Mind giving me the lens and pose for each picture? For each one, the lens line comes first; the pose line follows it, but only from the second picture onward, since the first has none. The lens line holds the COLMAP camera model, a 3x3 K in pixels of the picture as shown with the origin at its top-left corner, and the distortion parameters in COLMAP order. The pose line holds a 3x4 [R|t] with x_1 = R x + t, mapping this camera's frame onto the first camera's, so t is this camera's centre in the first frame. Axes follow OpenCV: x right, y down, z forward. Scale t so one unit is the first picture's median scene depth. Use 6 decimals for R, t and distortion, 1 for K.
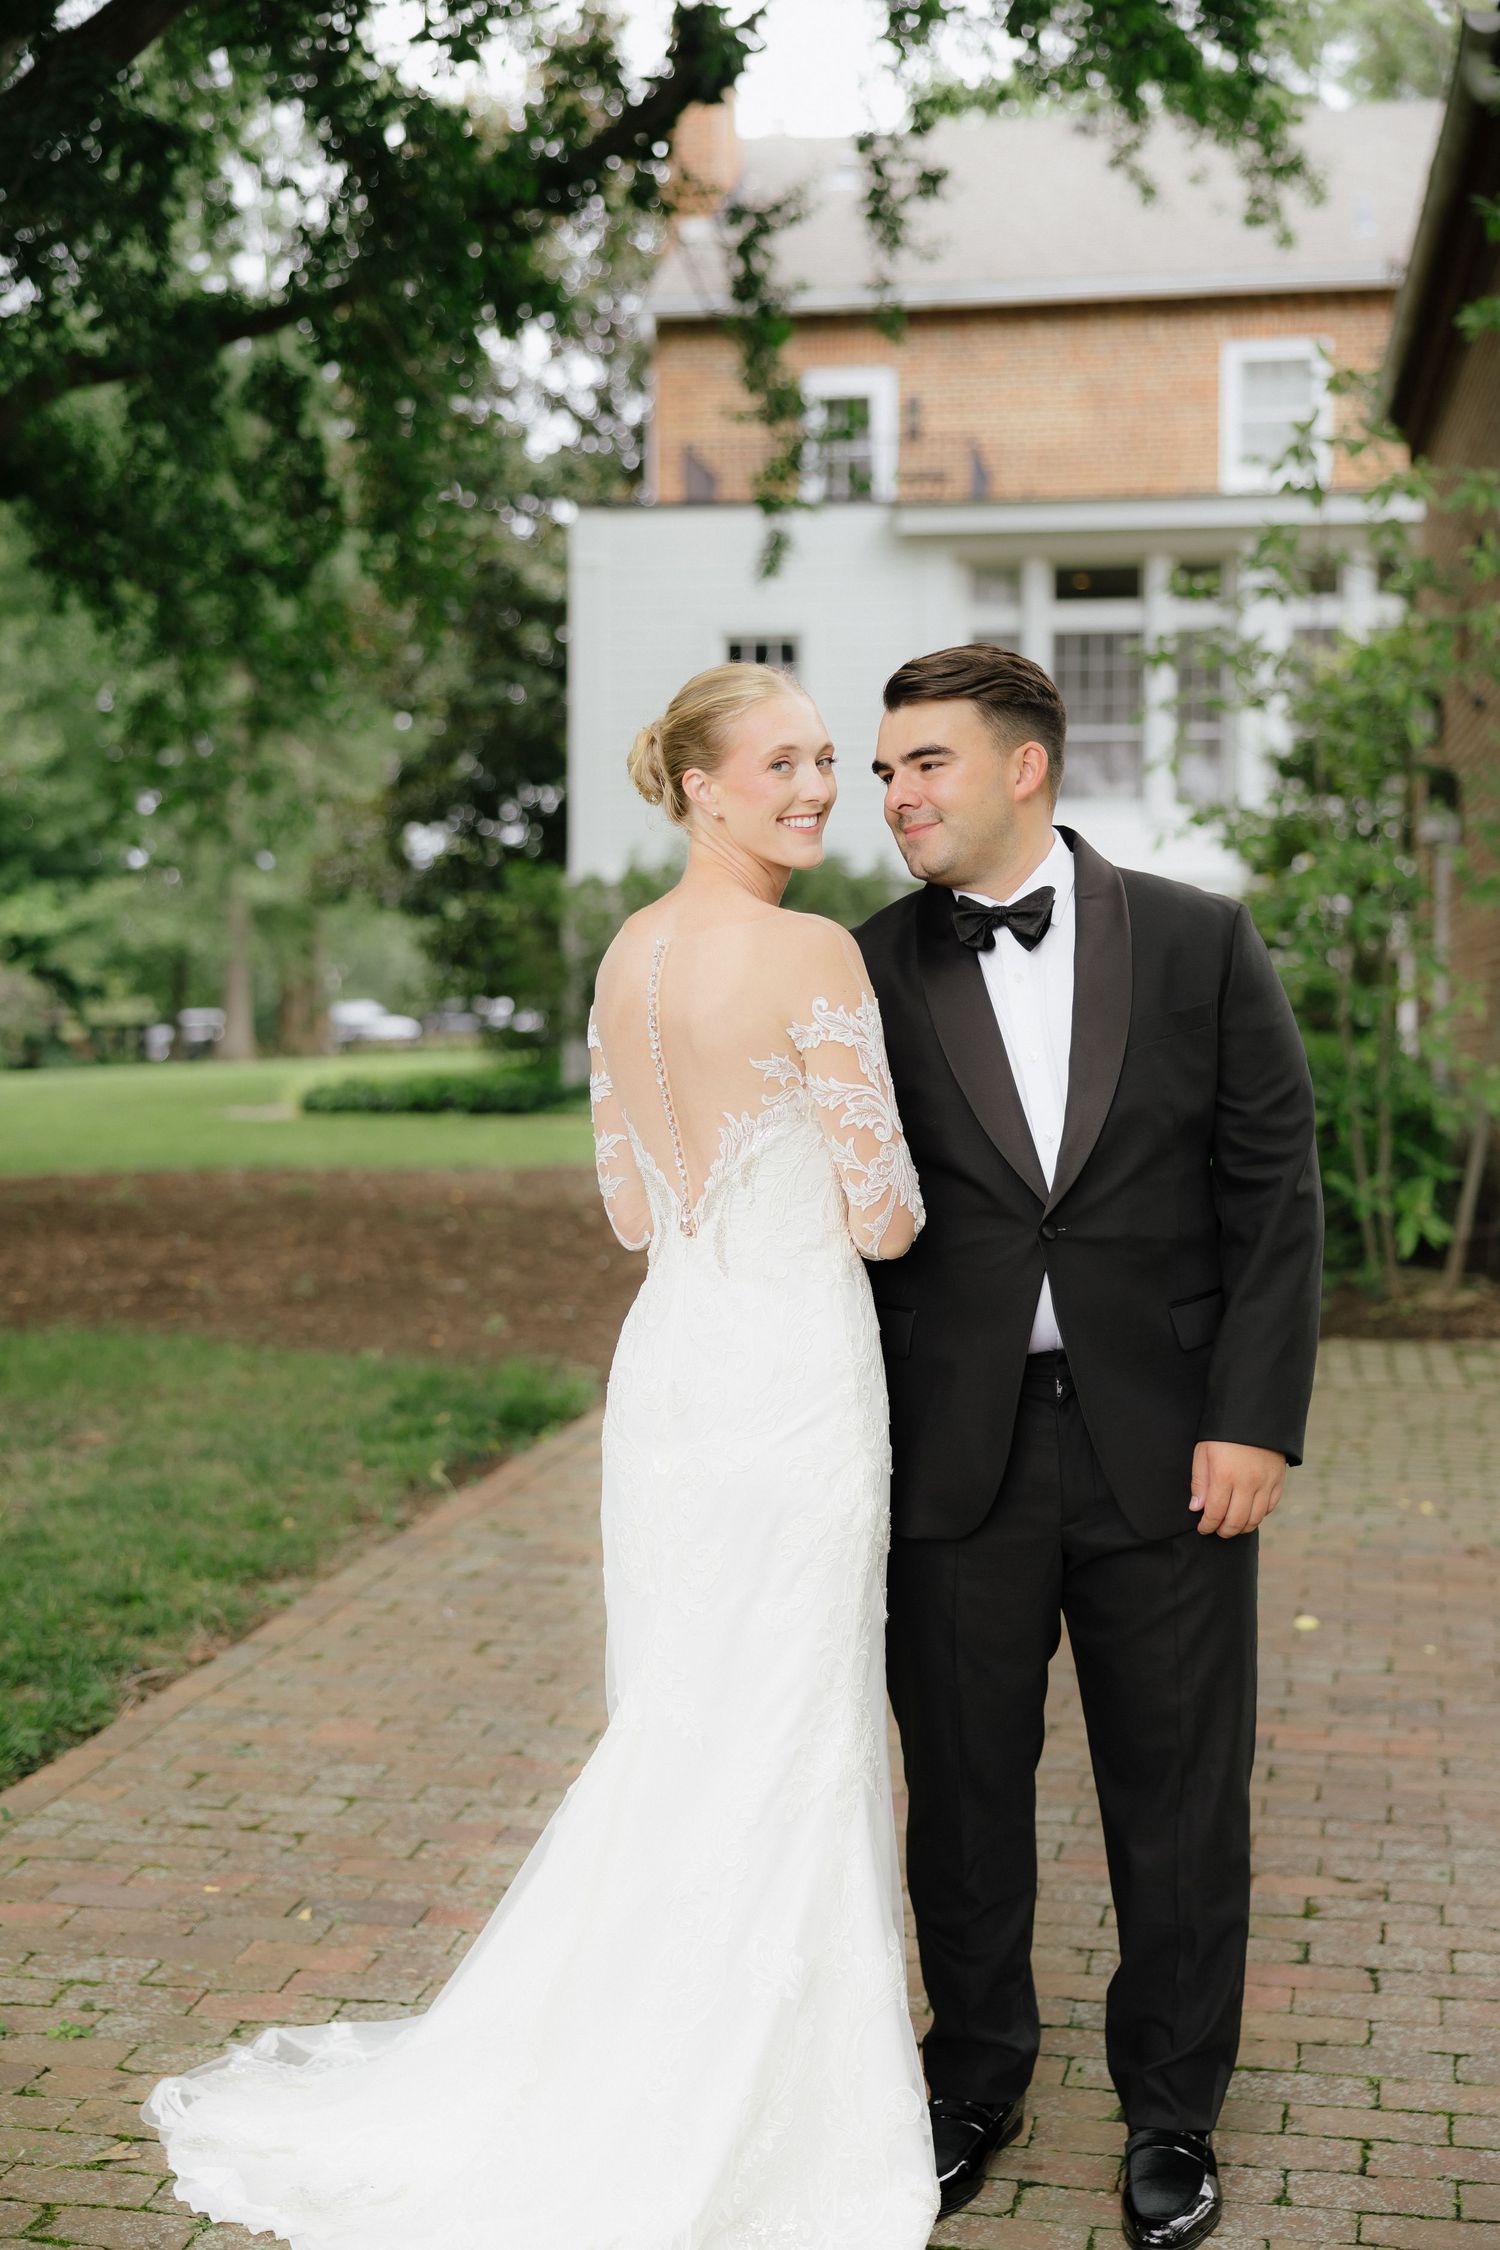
lens RADIAL K [[3011.2, 0, 750.7], [0, 3011.2, 1117.7], [0, 0, 1]] dist [0.013841, 0.000000]
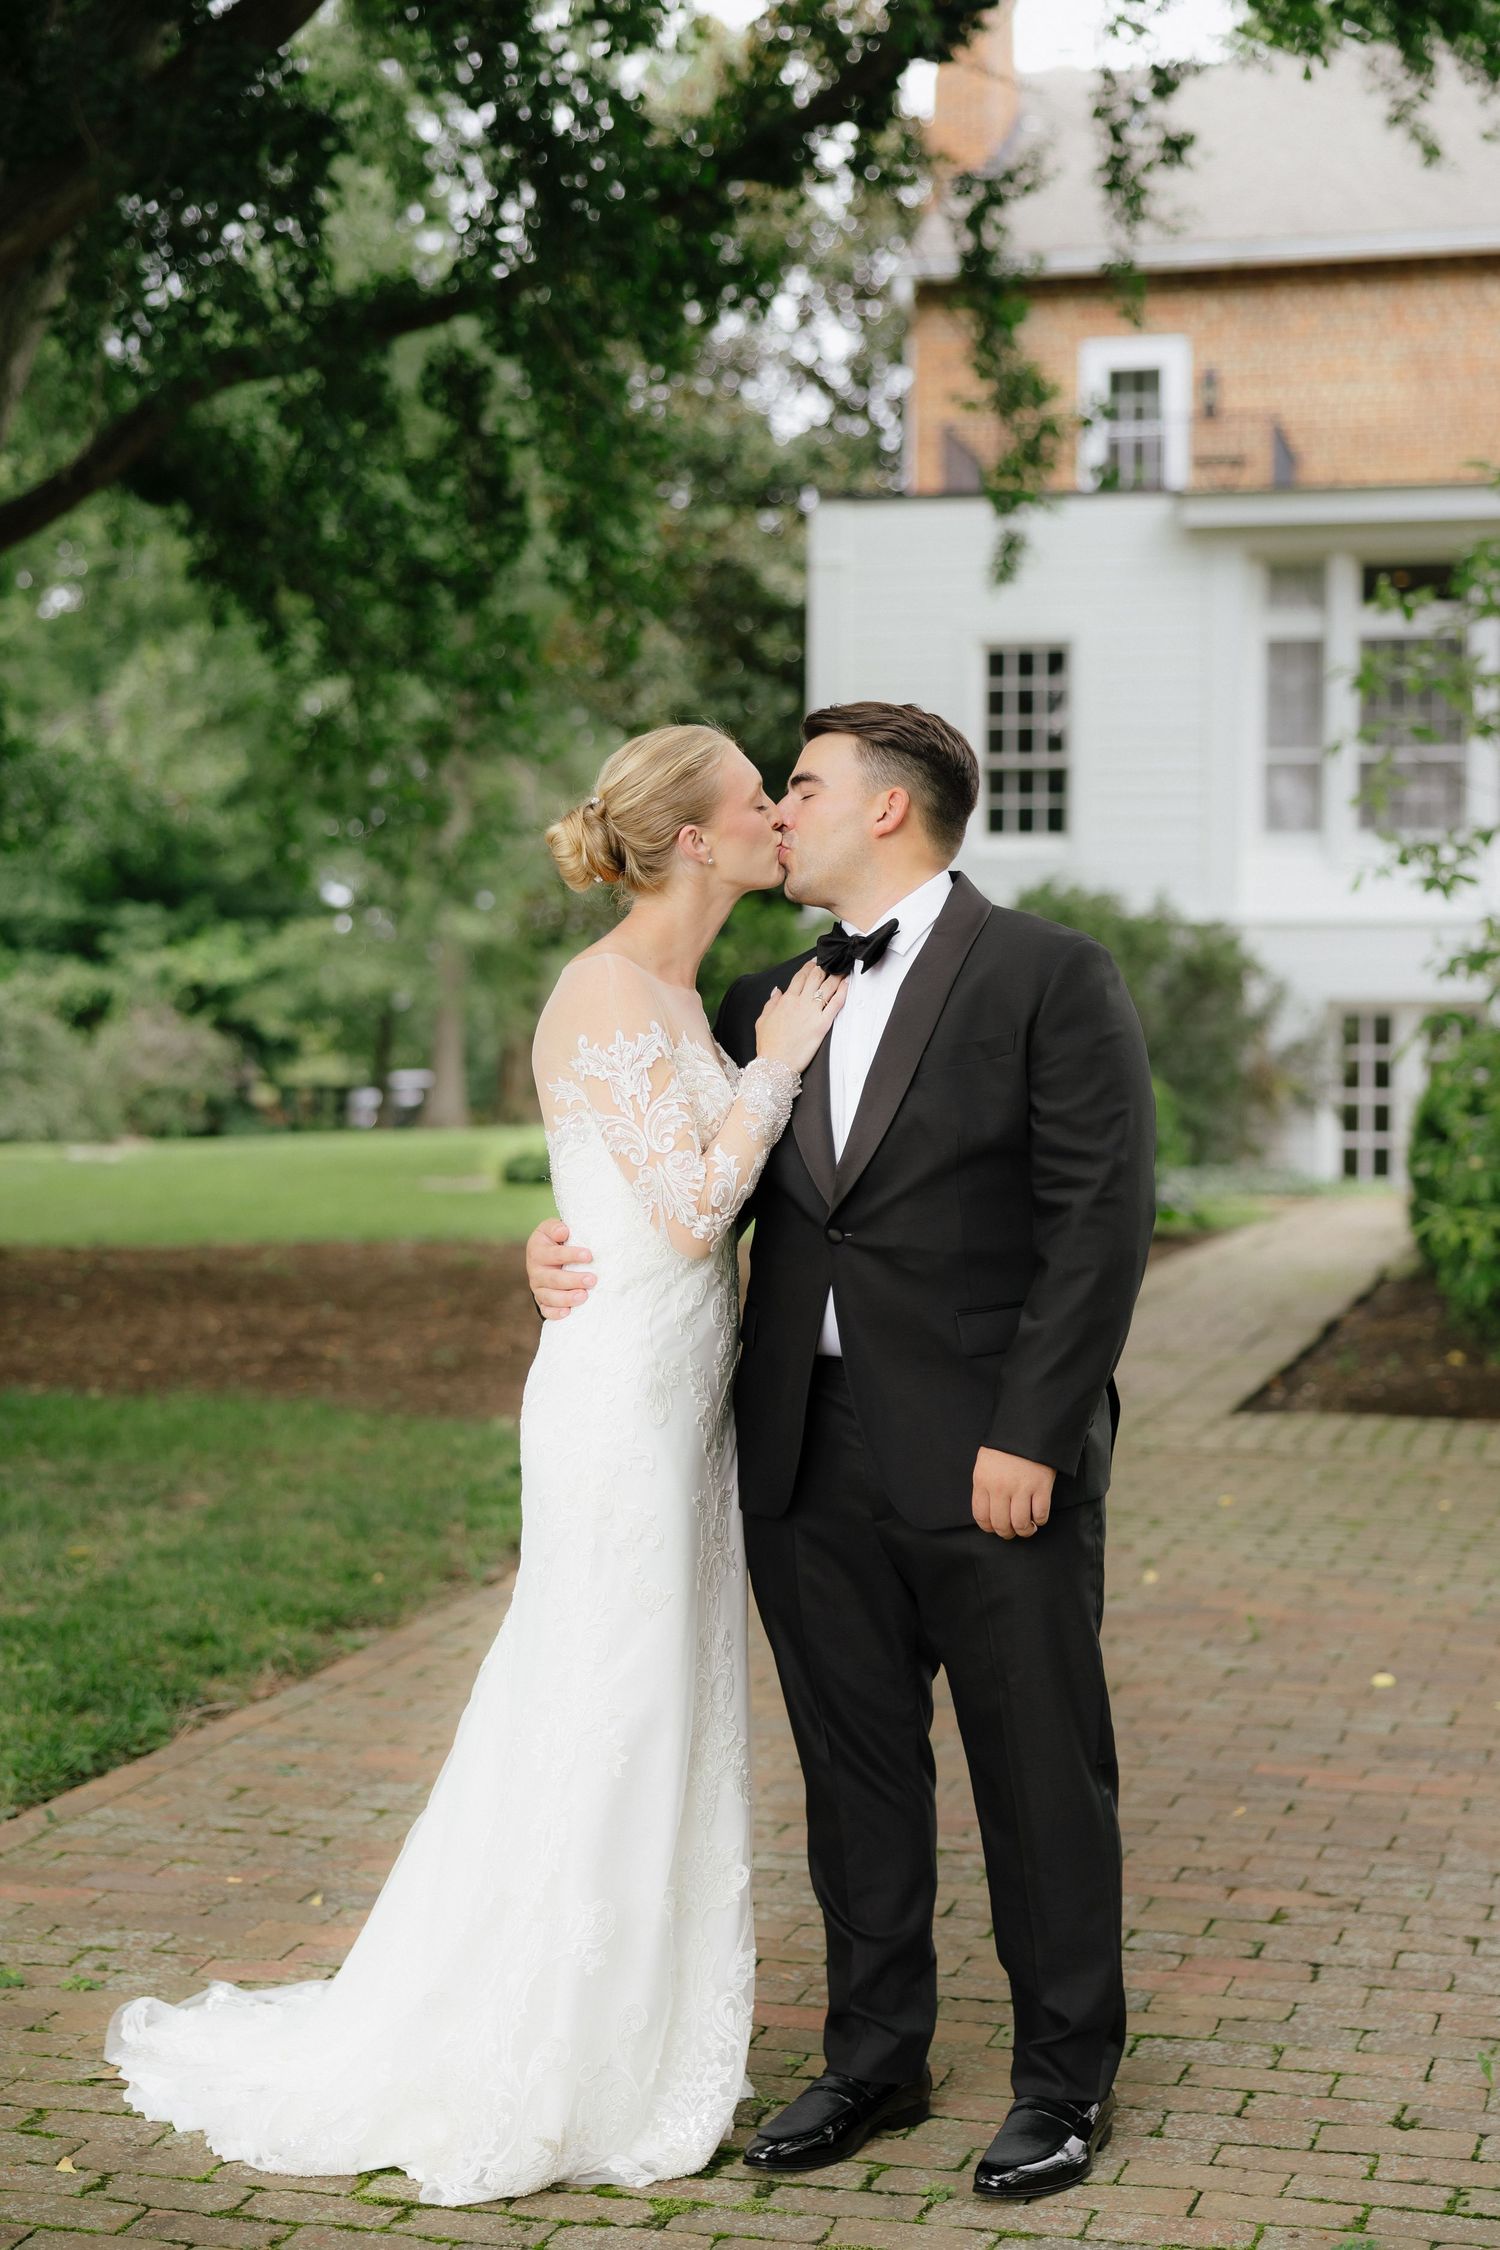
lens RADIAL K [[3514.6, 0, 796.7], [0, 3514.6, 1119.5], [0, 0, 1]] dist [0.005462, 0.000000]
pose [[0.997460, 0.006441, -0.070941, 0.032199], [-0.008041, 0.999719, -0.022290, 0.005512], [0.070777, 0.022804, 0.997231, -0.066928]]
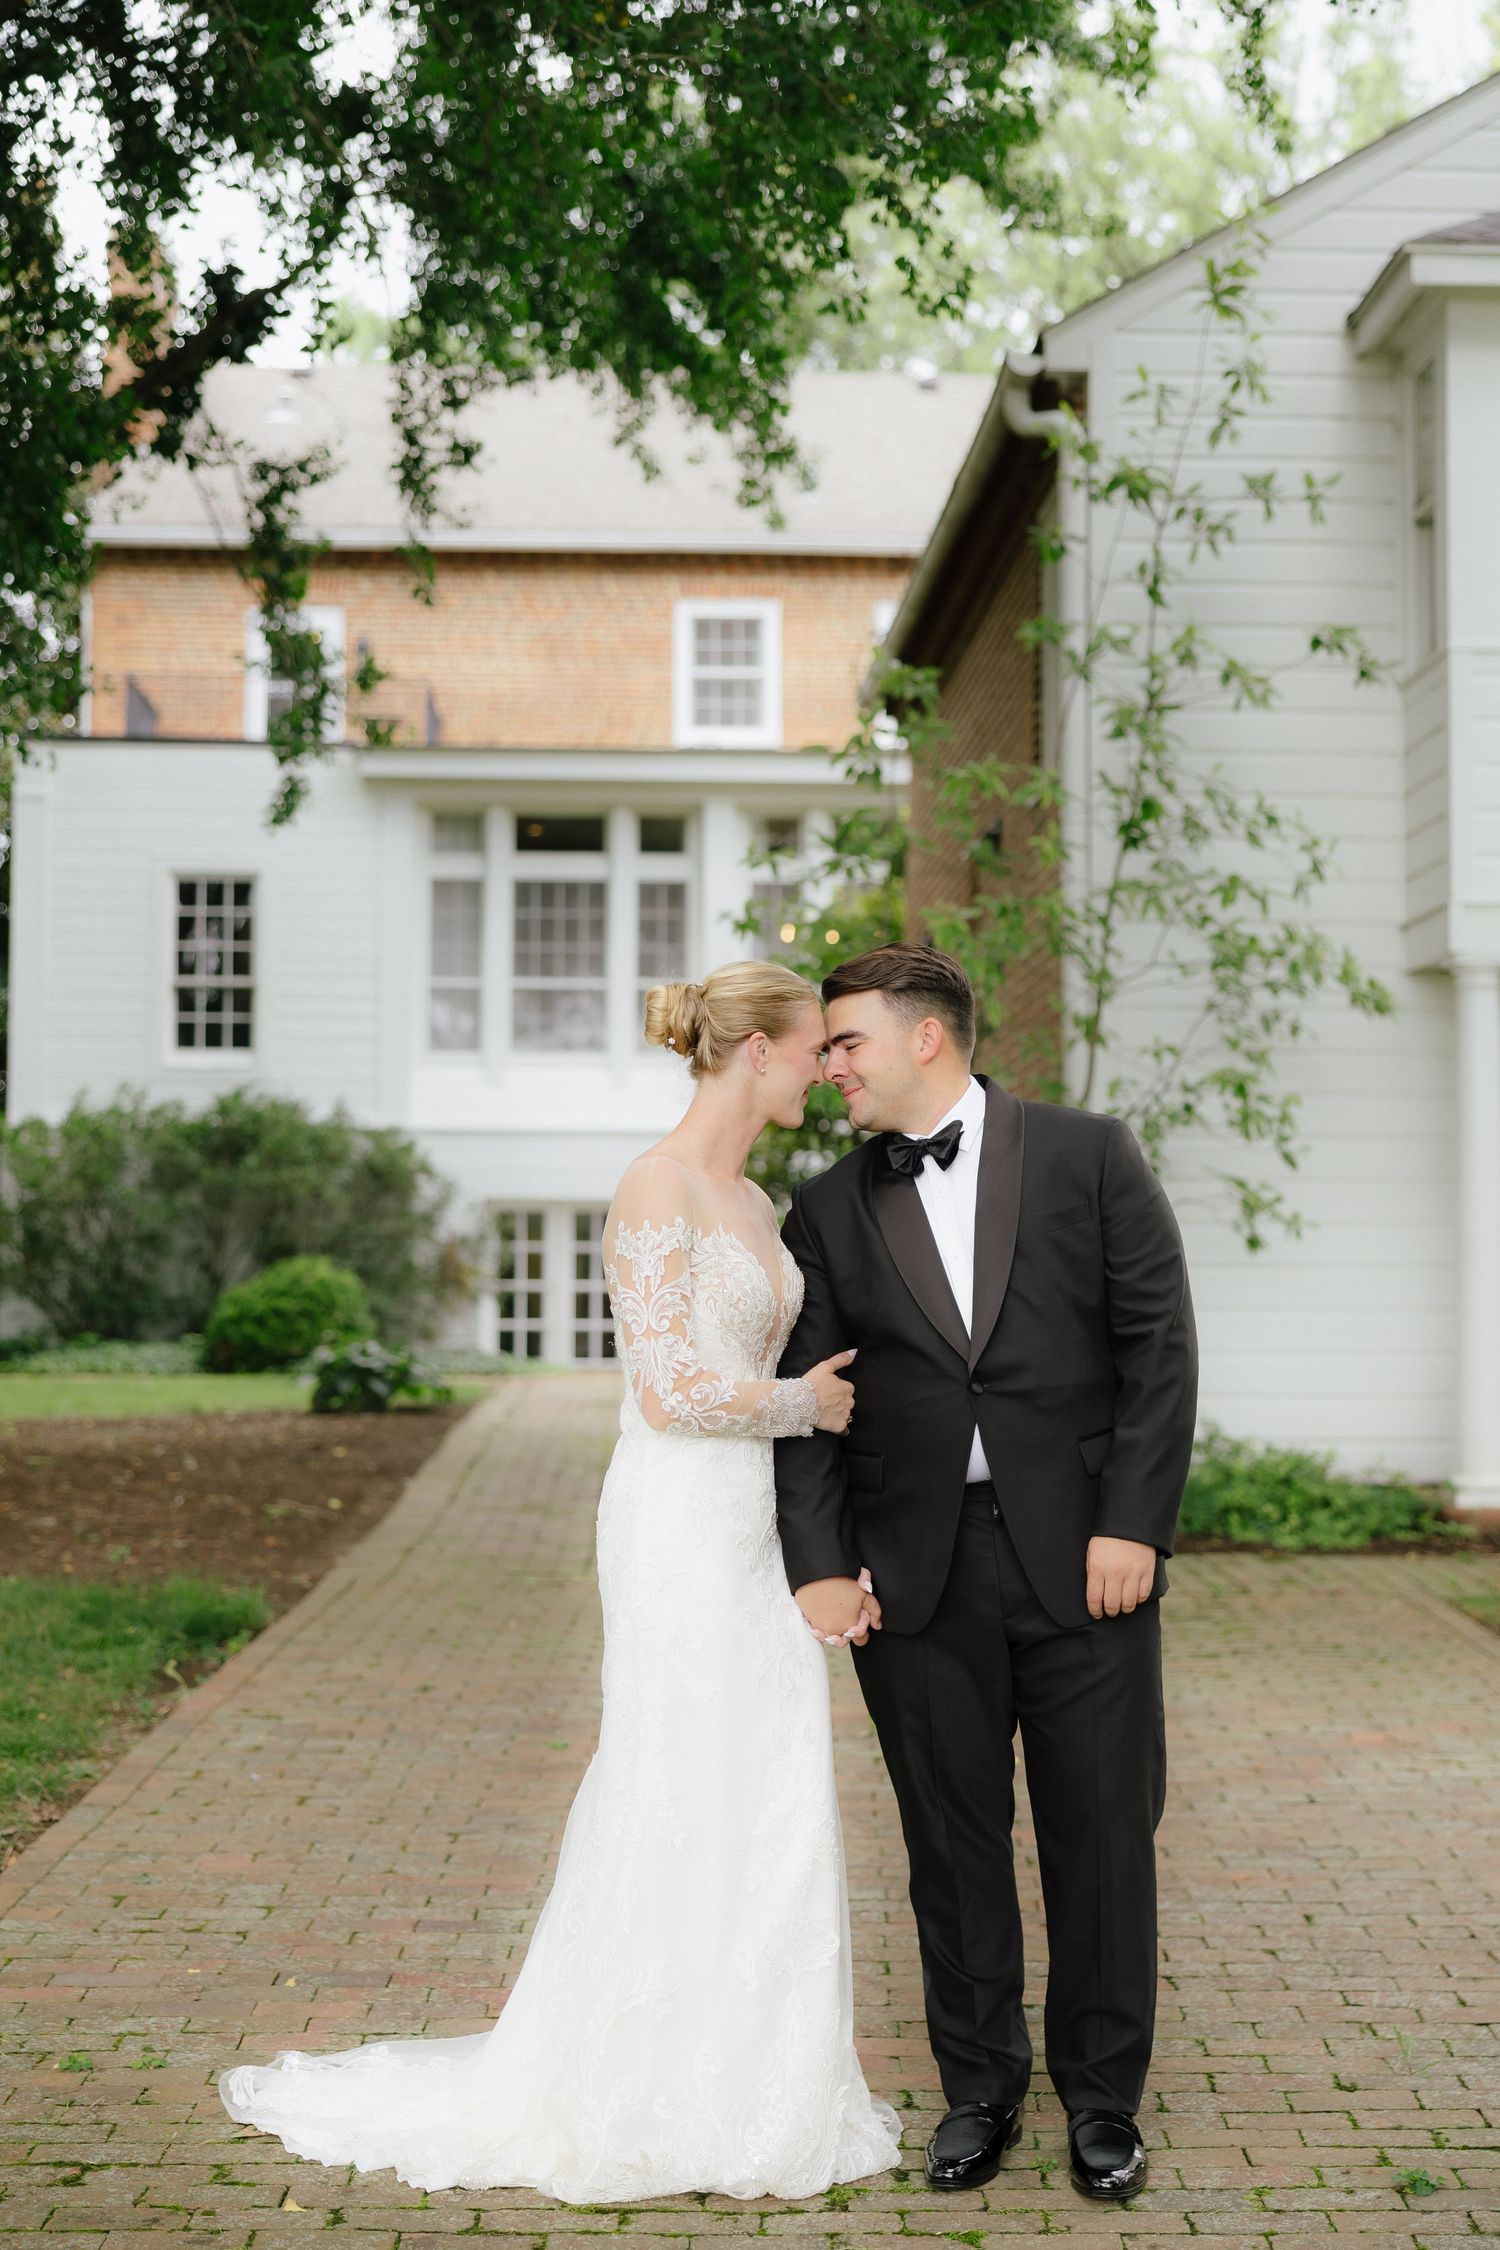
lens RADIAL K [[3170.6, 0, 803.2], [0, 3170.6, 1128.9], [0, 0, 1]] dist [-0.000388, 0.000000]
pose [[0.978158, 0.014178, 0.207380, -0.065975], [0.002391, 0.996837, -0.079433, 0.008904], [-0.207851, 0.078194, 0.975030, -0.087942]]
